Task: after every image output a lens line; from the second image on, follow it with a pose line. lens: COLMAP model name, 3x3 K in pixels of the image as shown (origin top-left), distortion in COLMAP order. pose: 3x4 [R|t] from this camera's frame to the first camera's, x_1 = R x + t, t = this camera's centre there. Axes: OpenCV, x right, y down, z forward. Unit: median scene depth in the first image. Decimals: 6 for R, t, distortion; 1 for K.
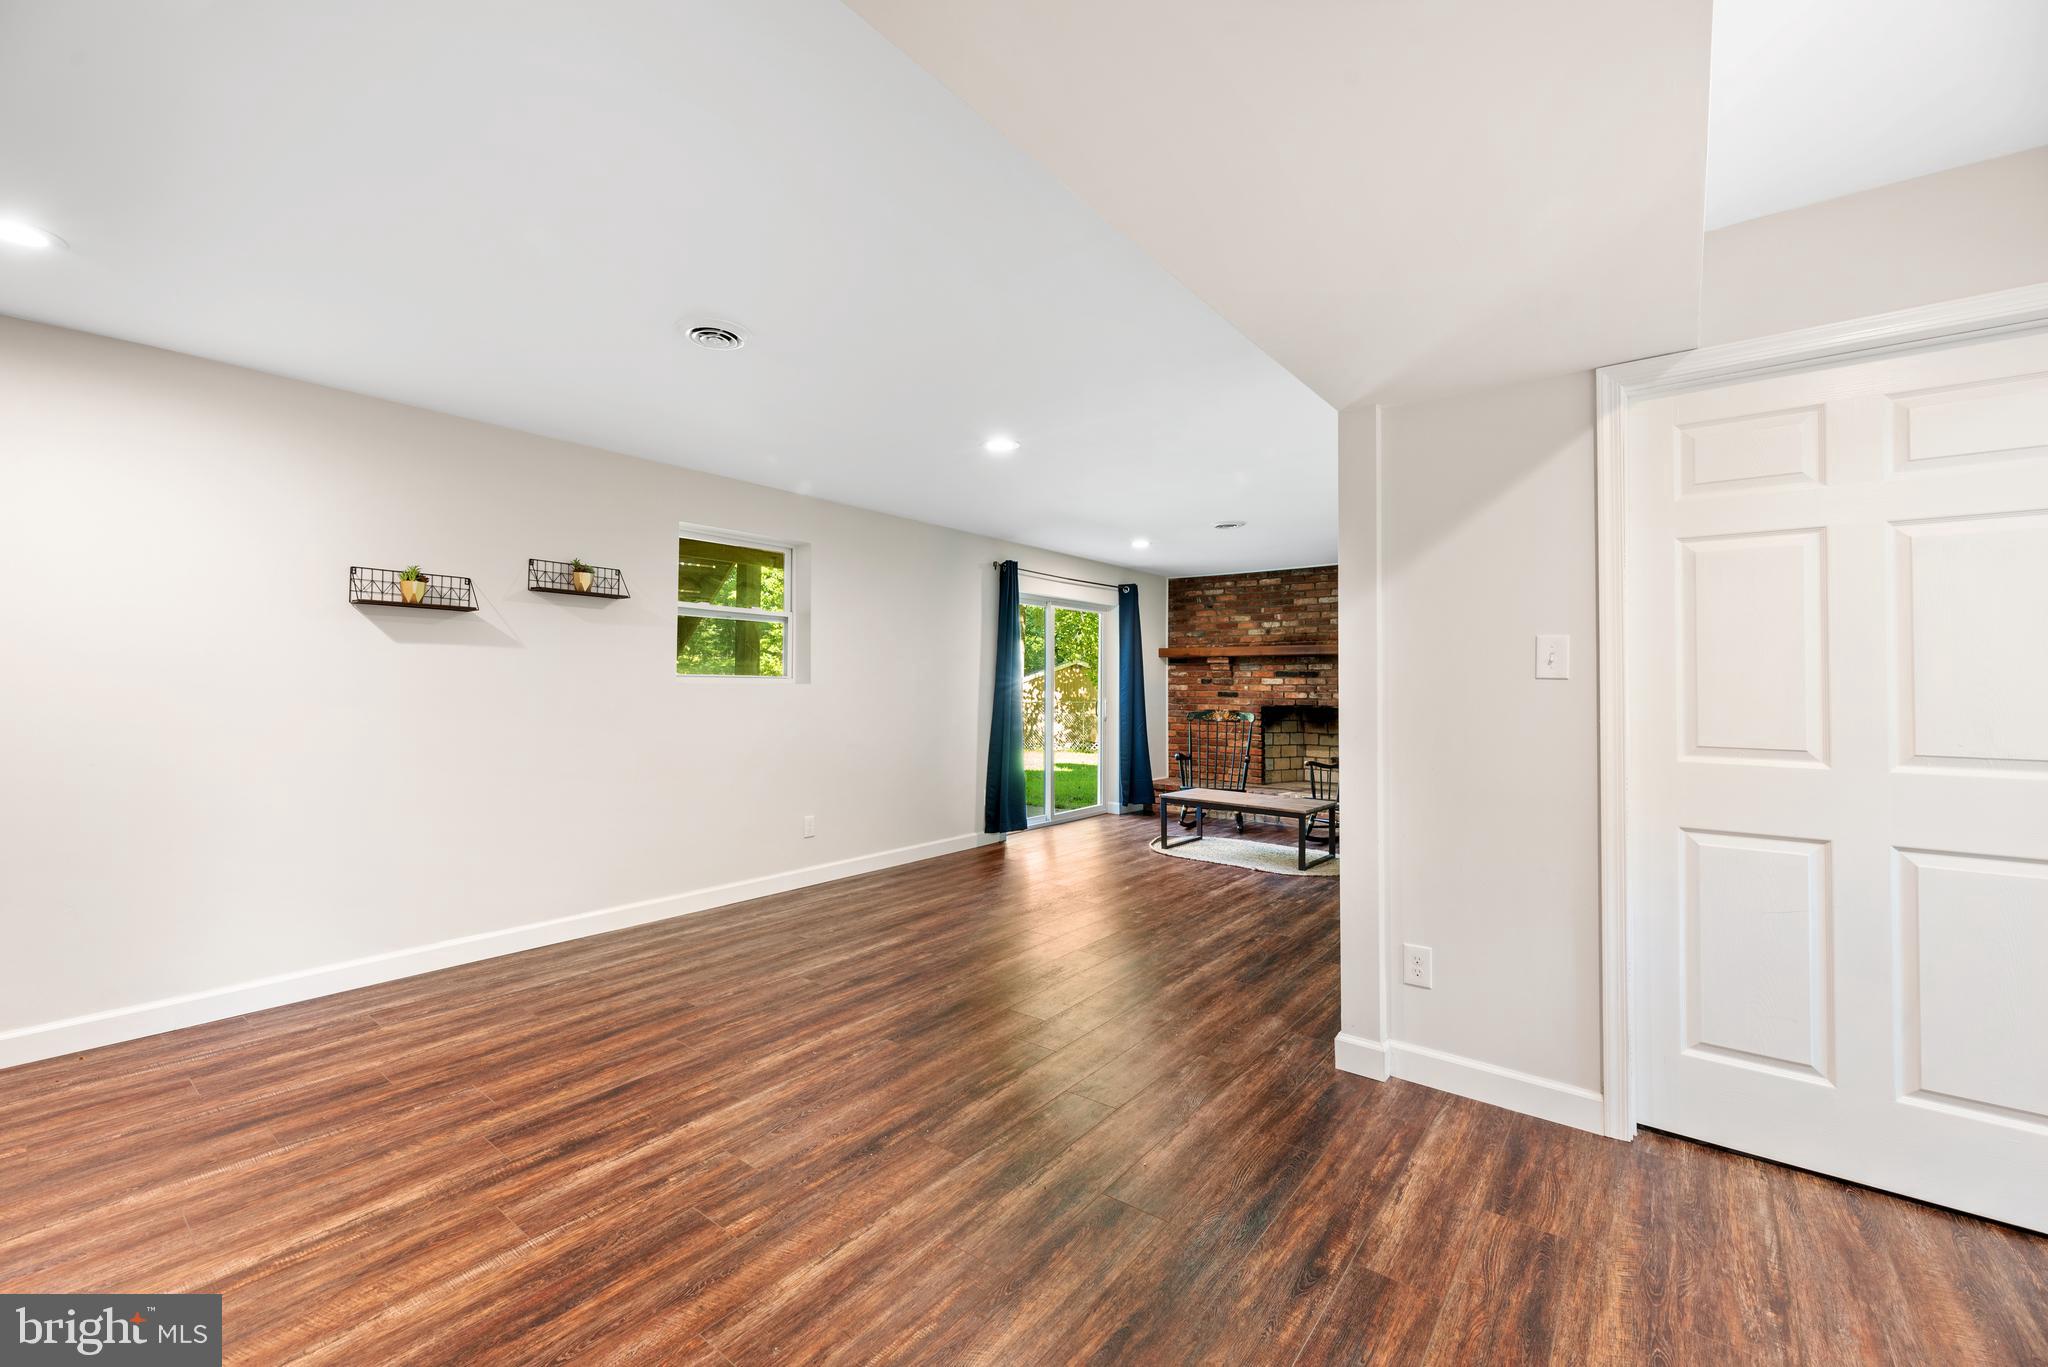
lens RADIAL K [[827.9, 0, 1005.6], [0, 827.9, 668.0], [0, 0, 1]] dist [0.005110, 0.000138]
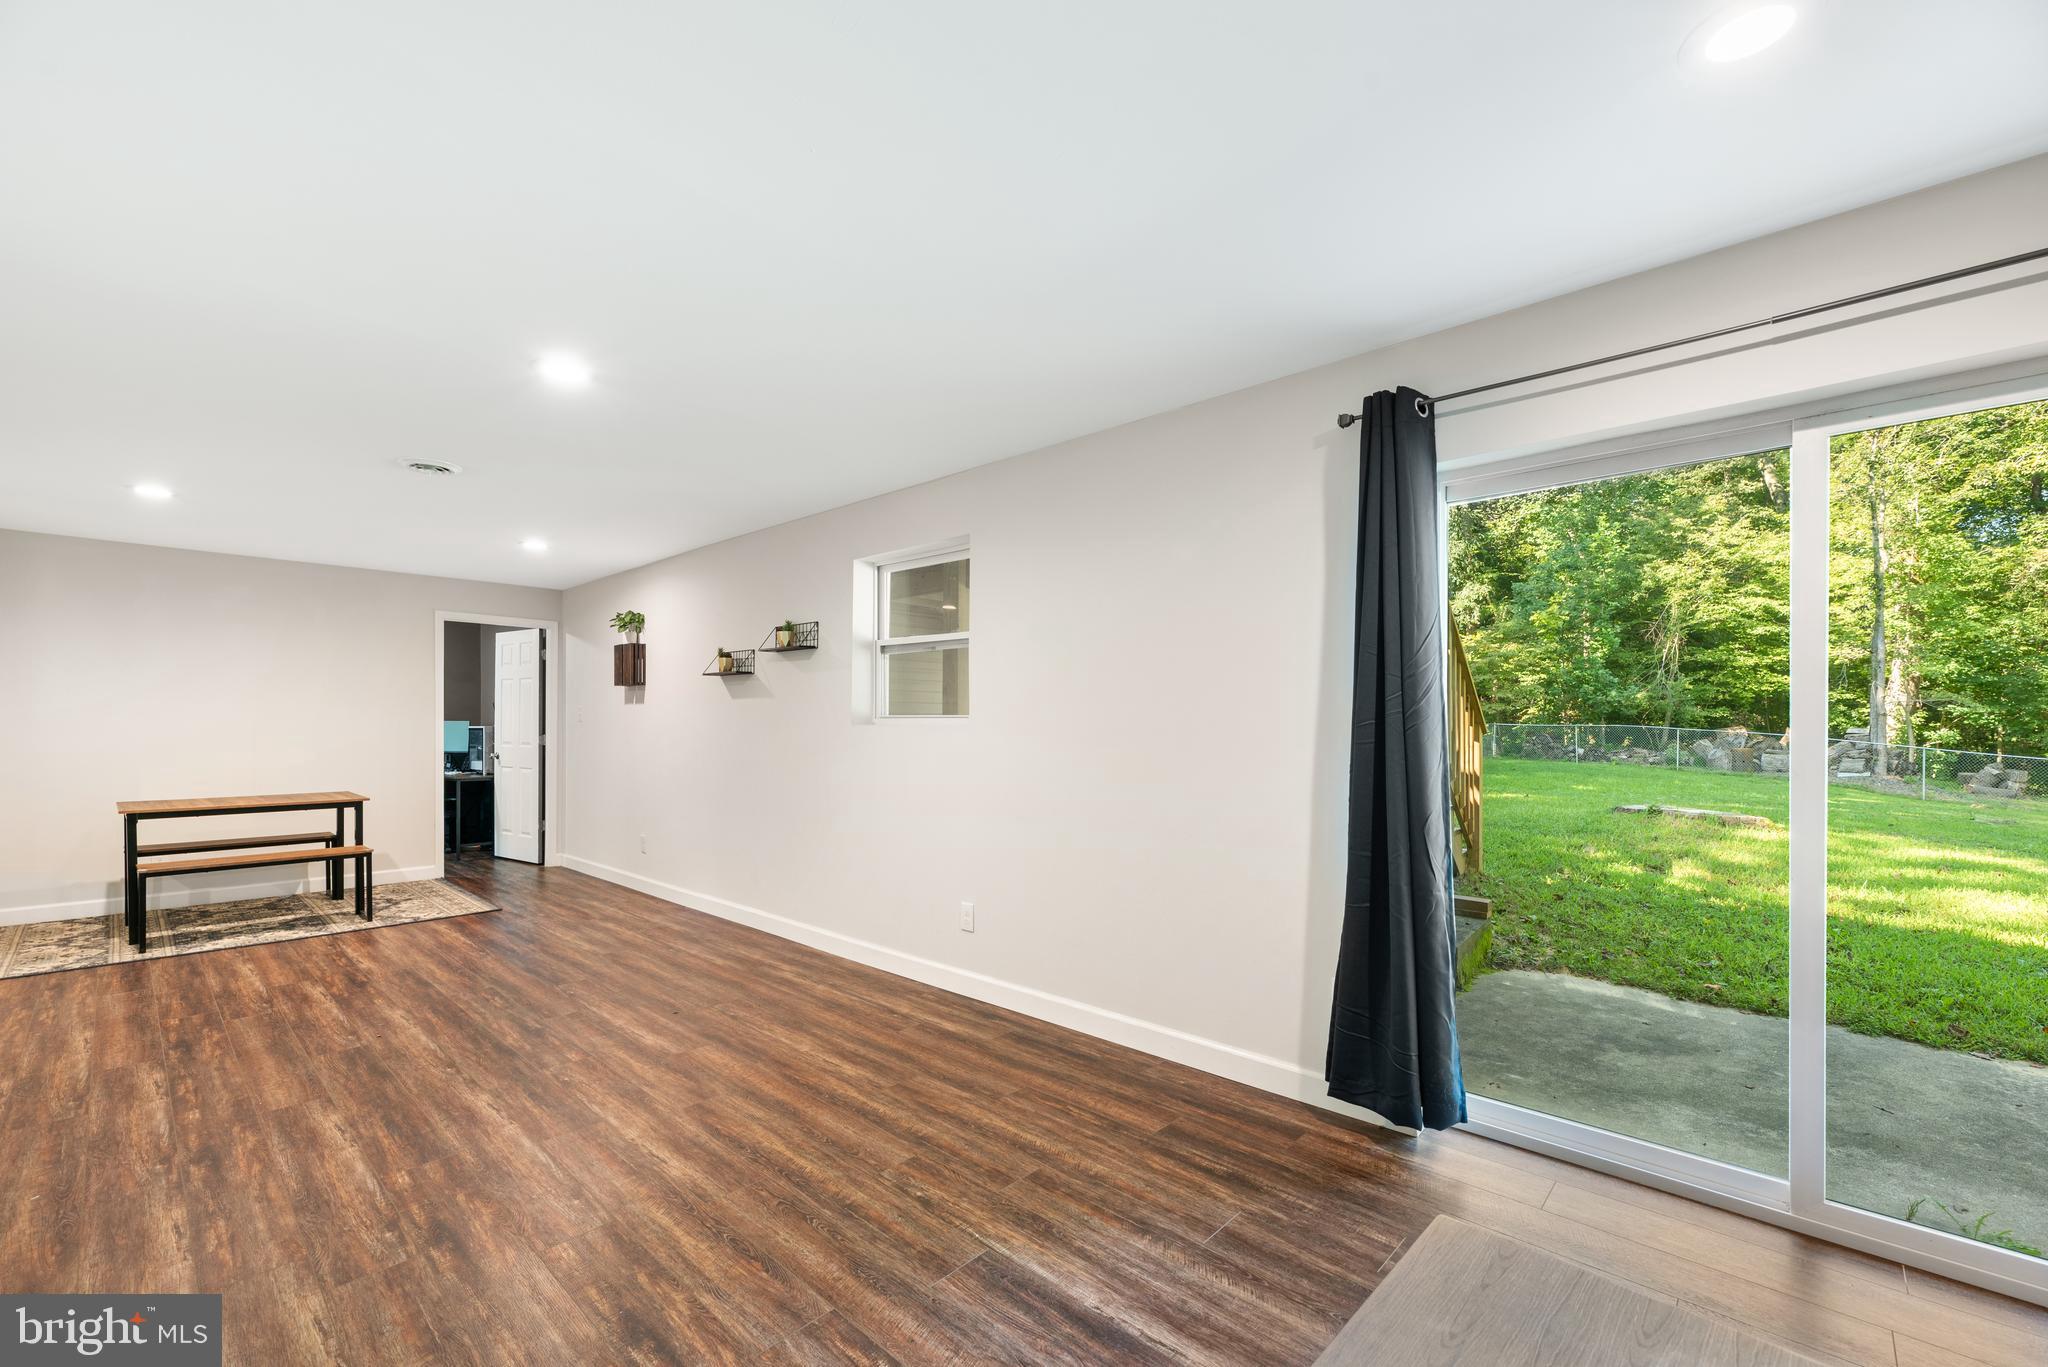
lens RADIAL K [[827.9, 0, 982.5], [0, 827.9, 724.0], [0, 0, 1]] dist [0.005110, 0.000138]
pose [[-0.079422, -0.005240, -0.996827, 0.868684], [0.021533, 0.999744, -0.006971, 0.042413], [0.996608, -0.022018, -0.079289, 1.862208]]
